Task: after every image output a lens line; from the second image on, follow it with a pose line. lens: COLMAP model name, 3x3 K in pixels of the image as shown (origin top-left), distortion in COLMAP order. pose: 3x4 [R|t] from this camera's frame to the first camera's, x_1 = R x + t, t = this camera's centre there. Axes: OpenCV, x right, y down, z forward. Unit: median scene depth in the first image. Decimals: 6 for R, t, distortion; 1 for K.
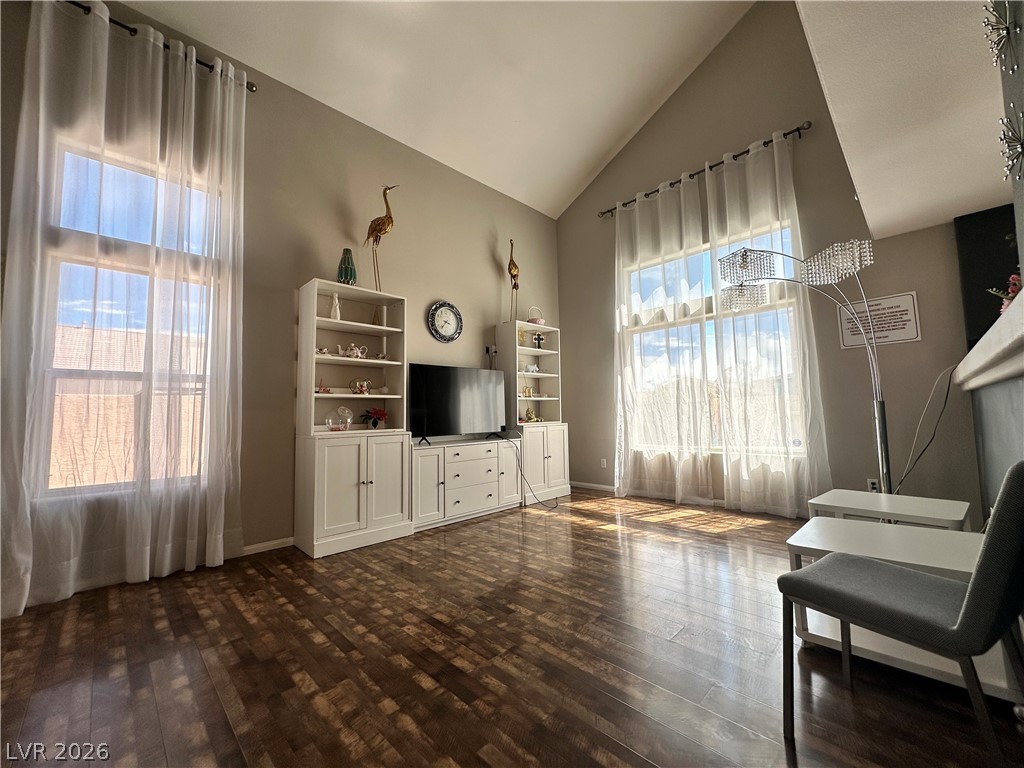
lens RADIAL K [[410.1, 0, 517.7], [0, 410.1, 385.5], [0, 0, 1]] dist [-0.002398, 0.000299]
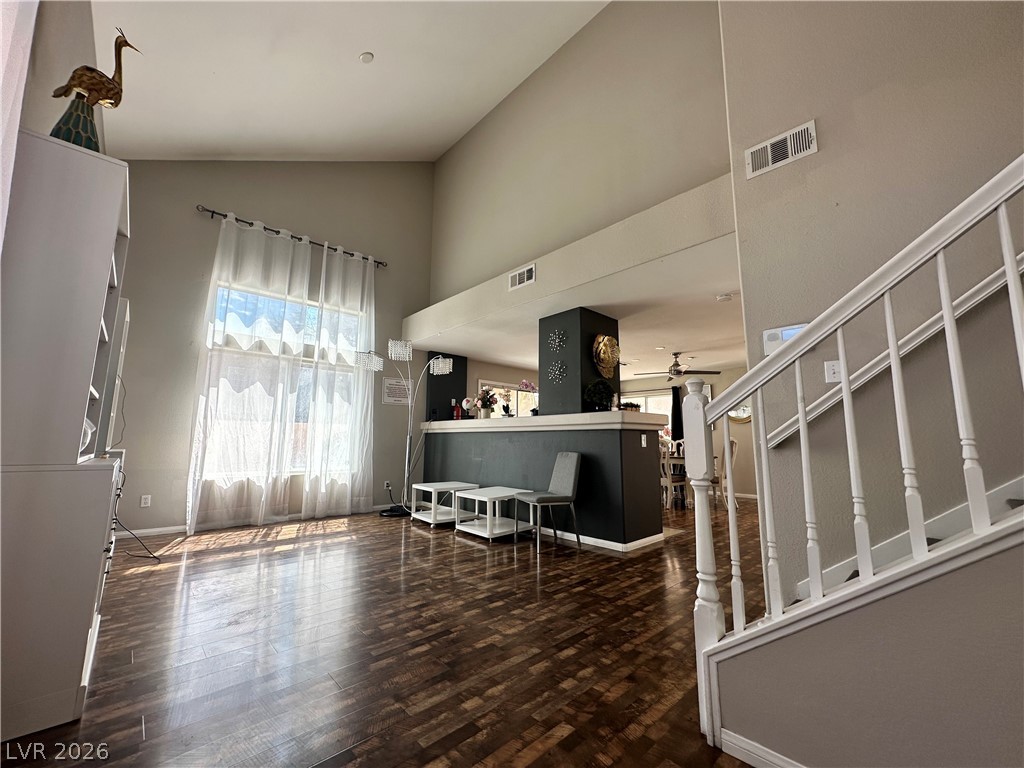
lens RADIAL K [[410.1, 0, 510.6], [0, 410.1, 385.5], [0, 0, 1]] dist [-0.002398, 0.000299]
pose [[0.036381, 0.156825, 0.986956, -0.861752], [-0.076554, 0.985145, -0.153716, 0.055957], [-0.996402, -0.069963, 0.047846, 0.415034]]
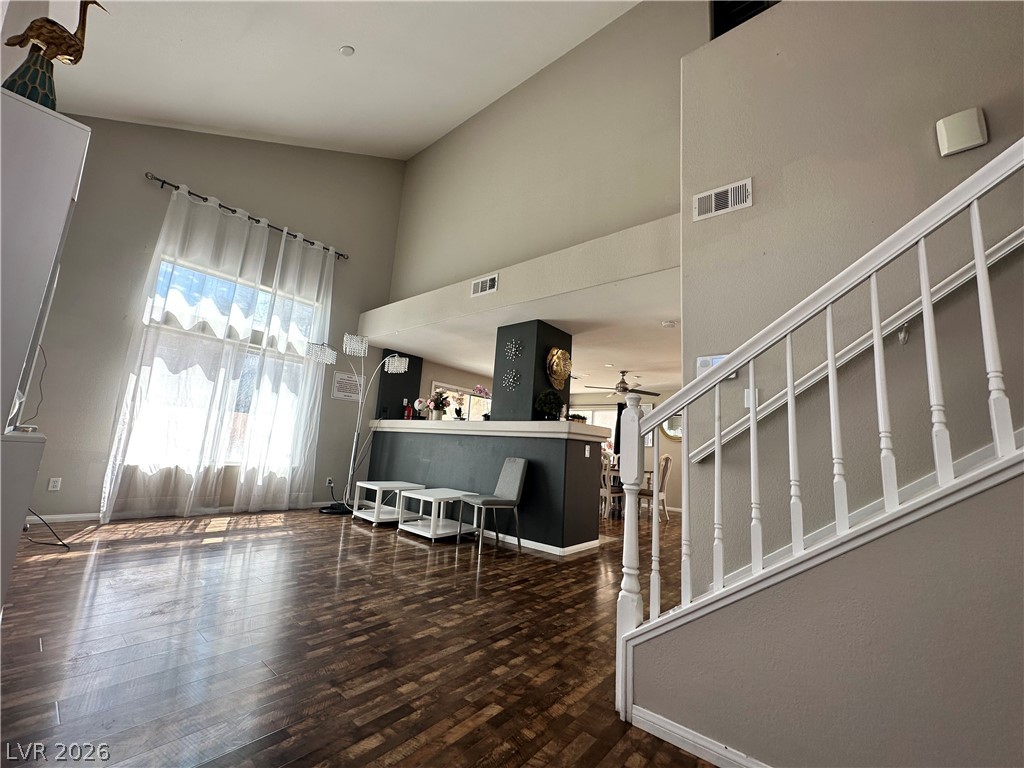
lens RADIAL K [[410.1, 0, 511.7], [0, 410.1, 385.2], [0, 0, 1]] dist [-0.002398, 0.000299]
pose [[-0.092713, 0.171528, 0.980807, -0.895769], [-0.133561, 0.974005, -0.182963, 0.065733], [-0.986694, -0.147960, -0.067393, 0.419632]]
